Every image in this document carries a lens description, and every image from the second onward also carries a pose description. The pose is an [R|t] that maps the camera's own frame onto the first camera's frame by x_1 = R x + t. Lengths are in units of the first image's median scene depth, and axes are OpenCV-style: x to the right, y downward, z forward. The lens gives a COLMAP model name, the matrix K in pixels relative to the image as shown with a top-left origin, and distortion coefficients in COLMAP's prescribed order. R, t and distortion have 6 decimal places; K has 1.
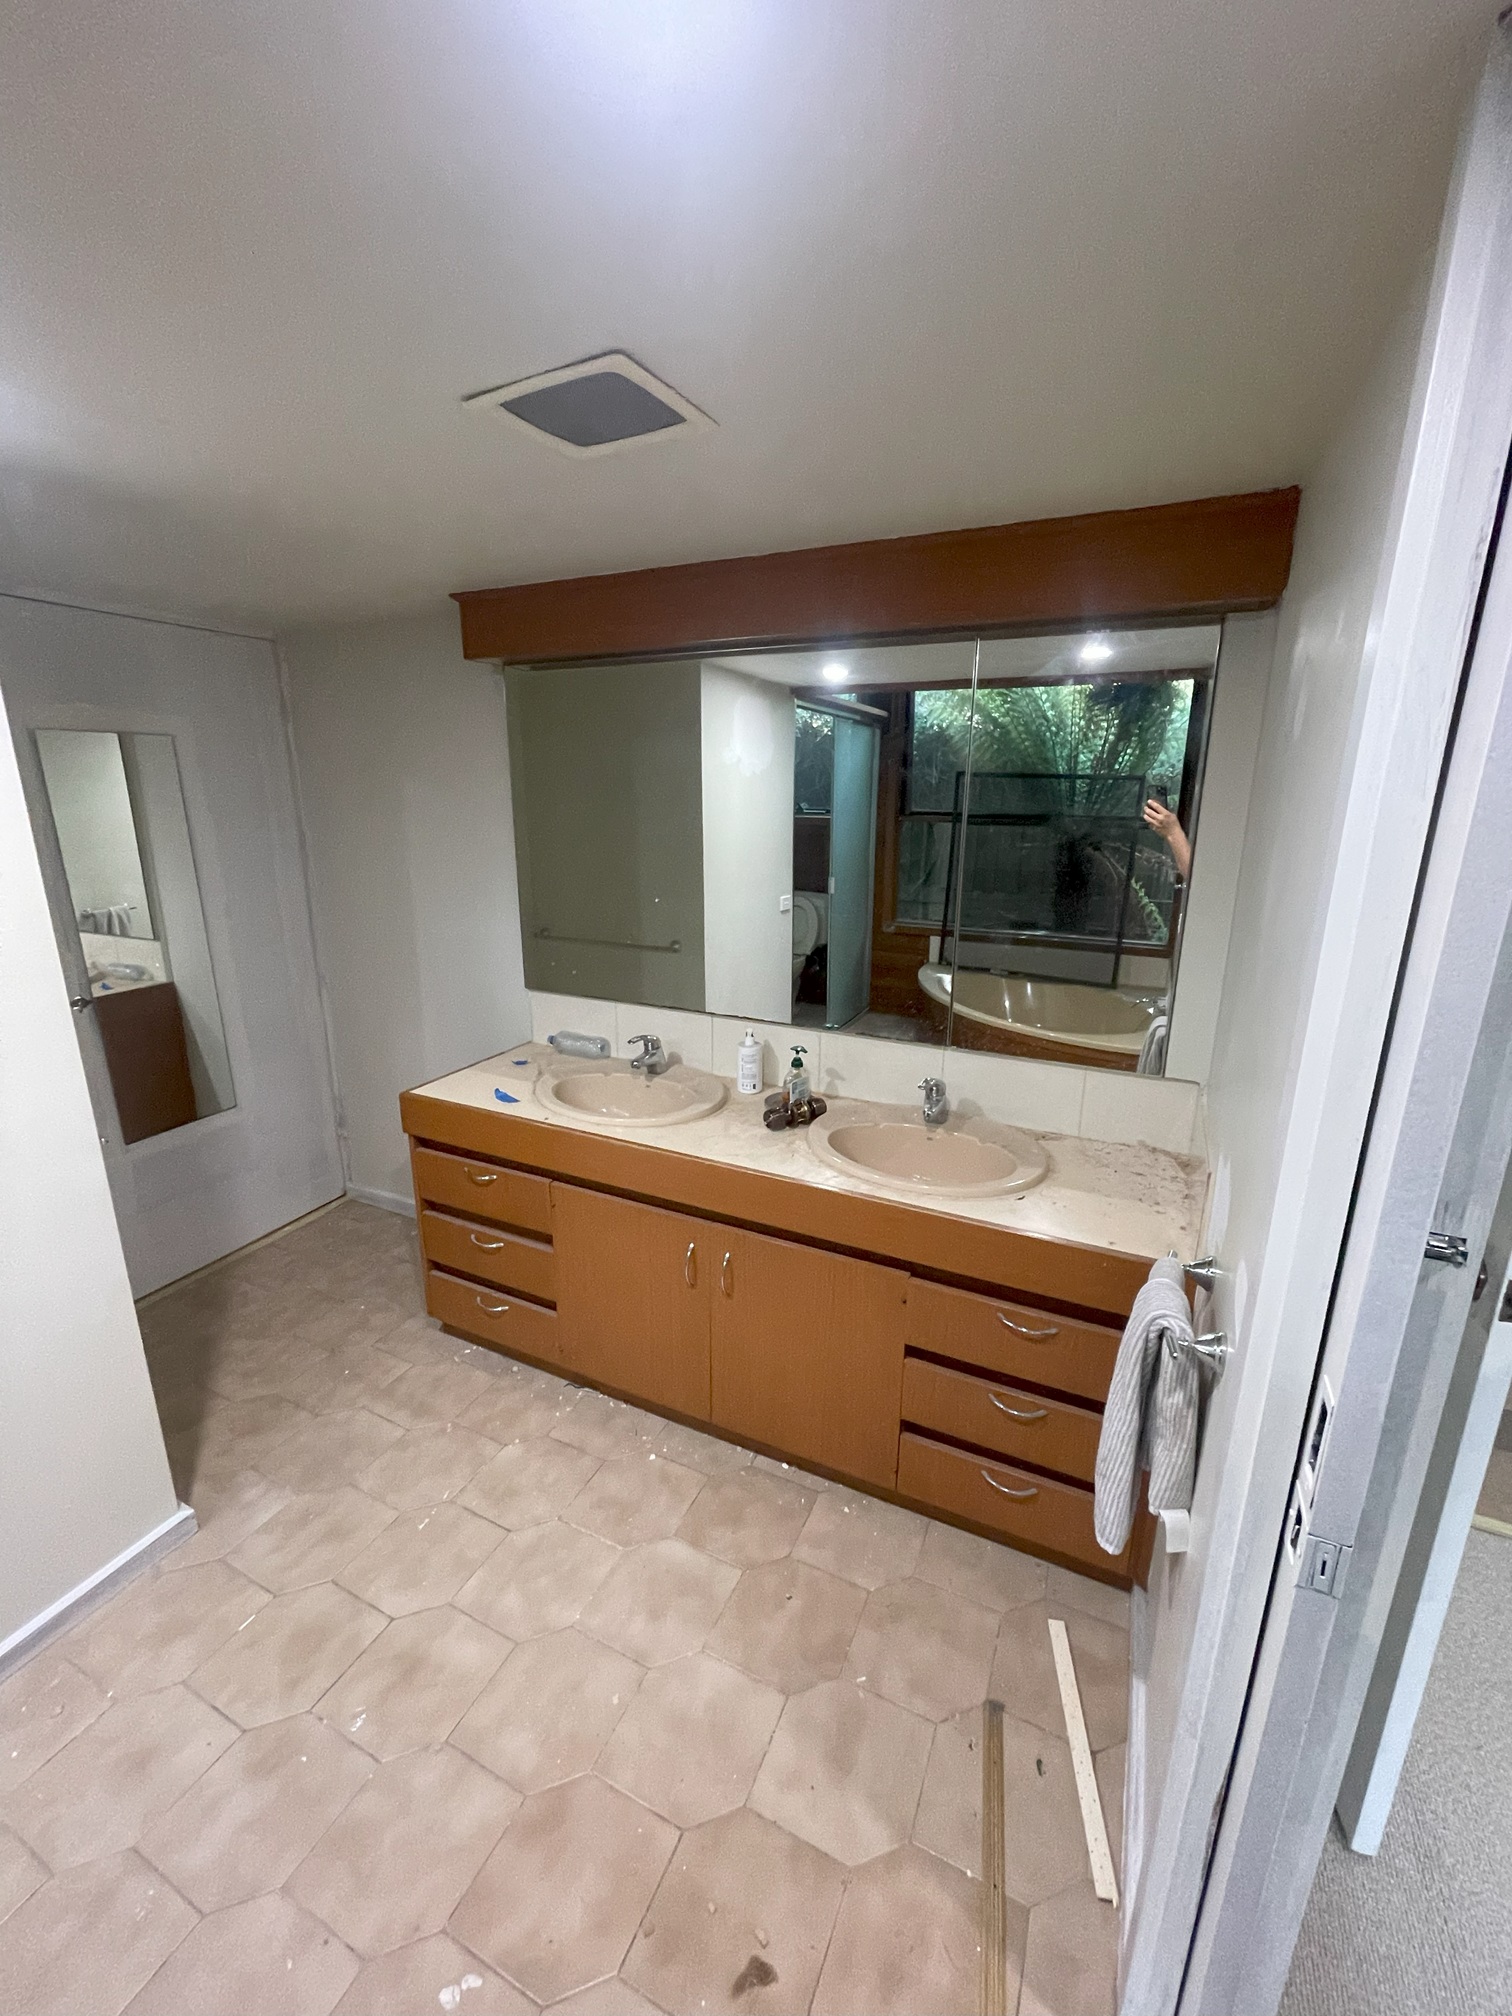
lens RADIAL K [[810.9, 0, 755.8], [0, 810.9, 1035.8], [0, 0, 1]] dist [0.001212, 0.000315]
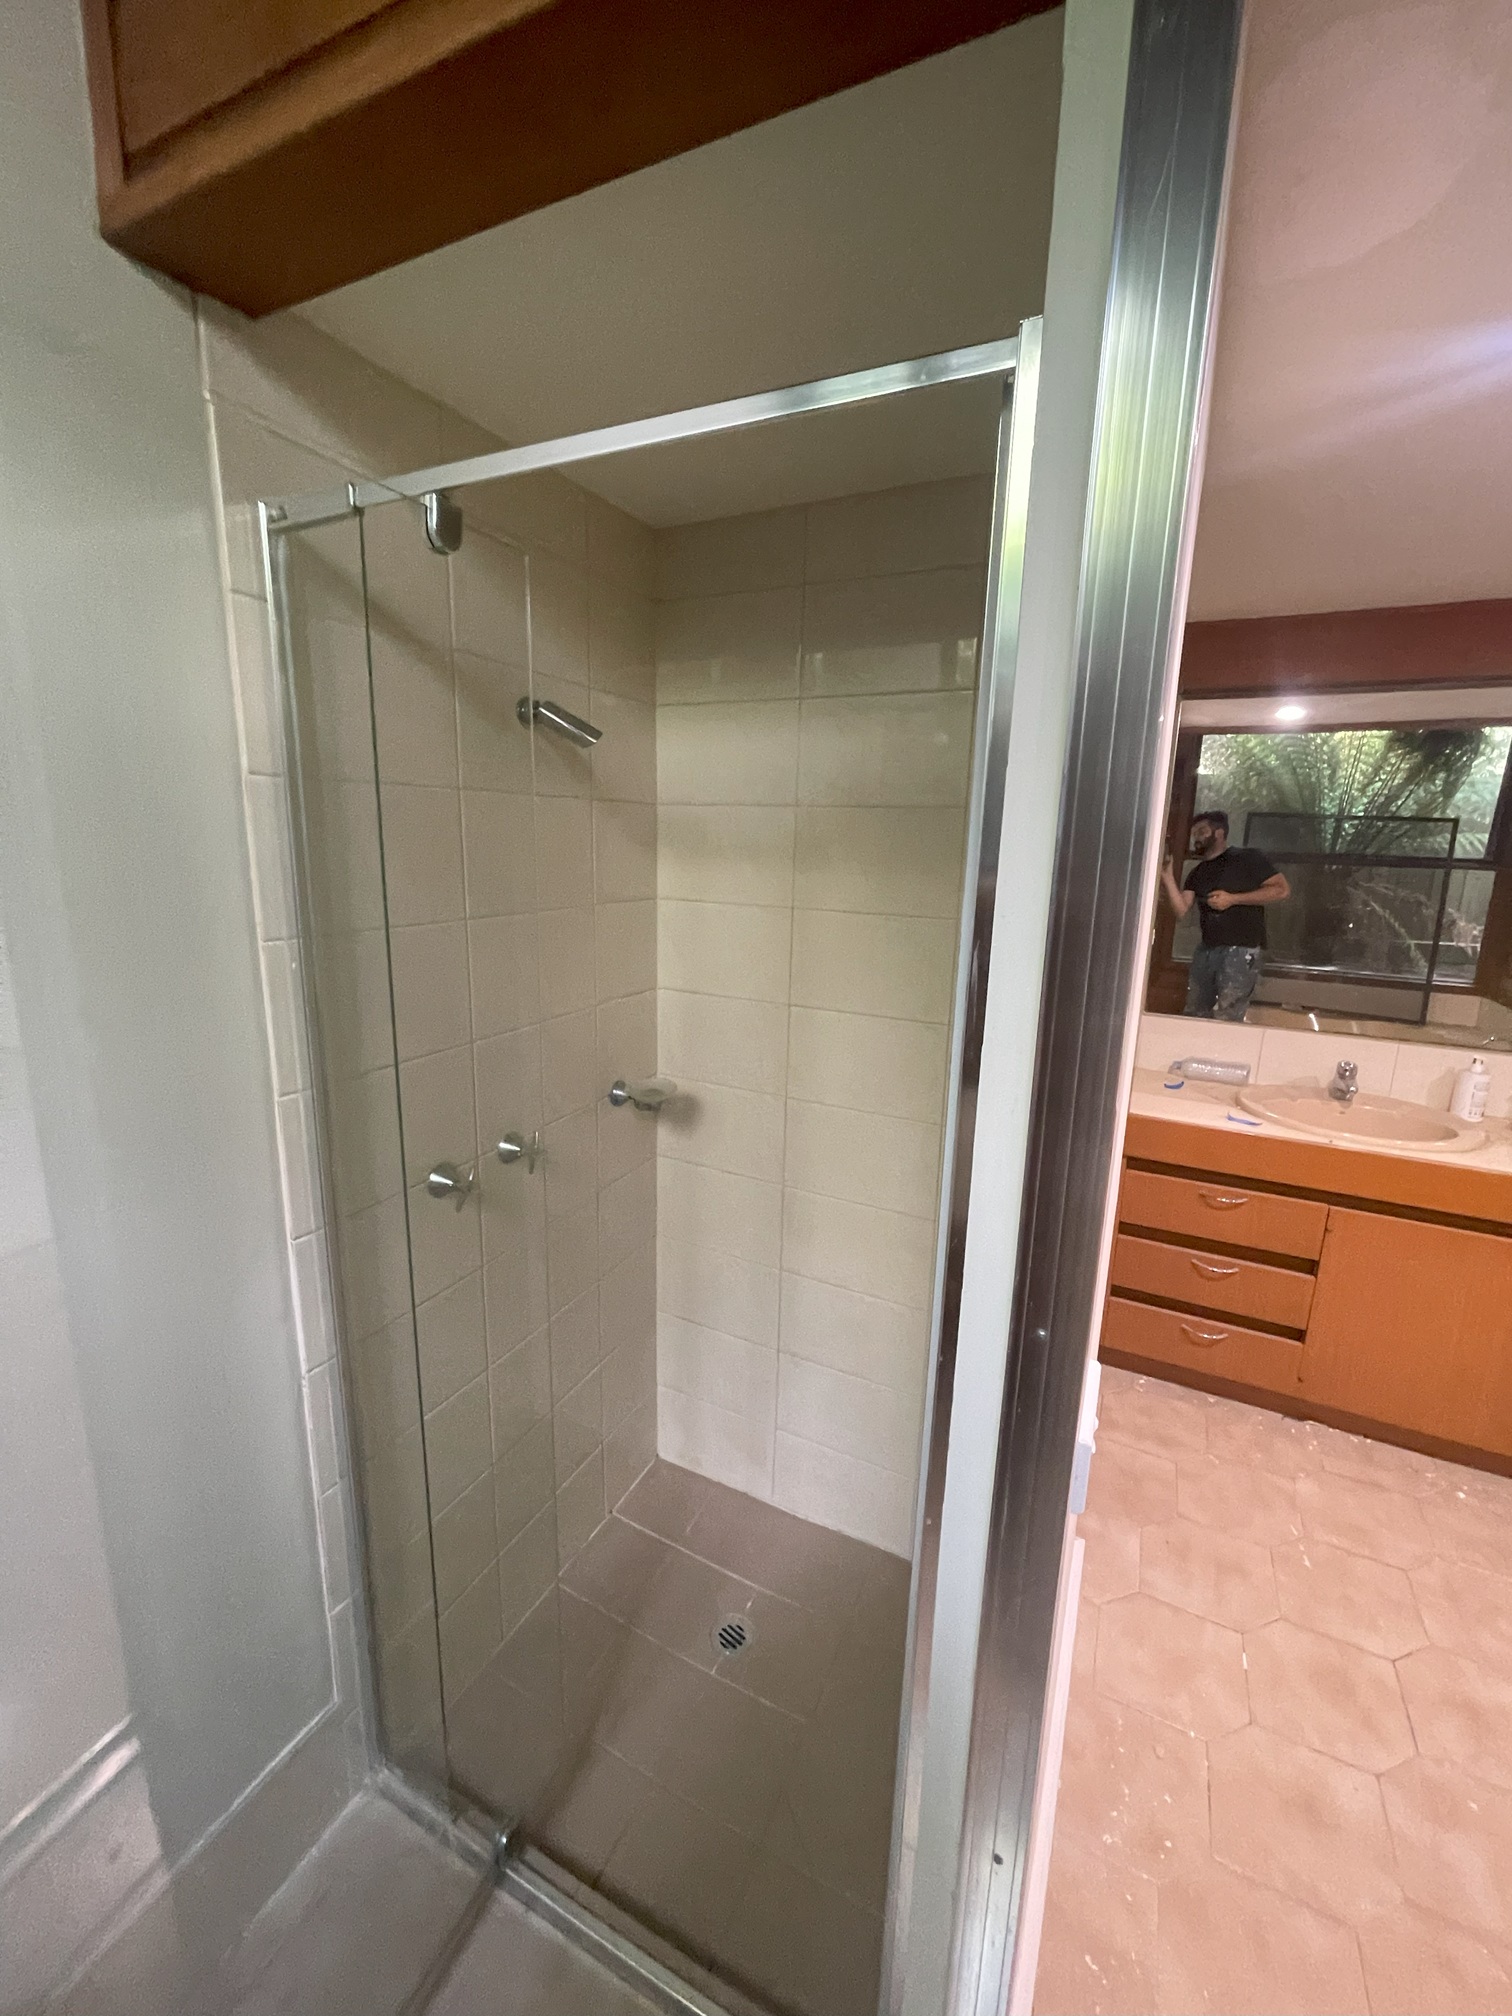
lens RADIAL K [[812.5, 0, 750.2], [0, 812.5, 996.3], [0, 0, 1]] dist [-0.002504, 0.000095]
pose [[0.999535, 0.016688, -0.025509, -0.387738], [-0.018834, 0.996085, -0.086367, 0.008289], [0.023968, 0.086807, 0.995937, -0.016922]]
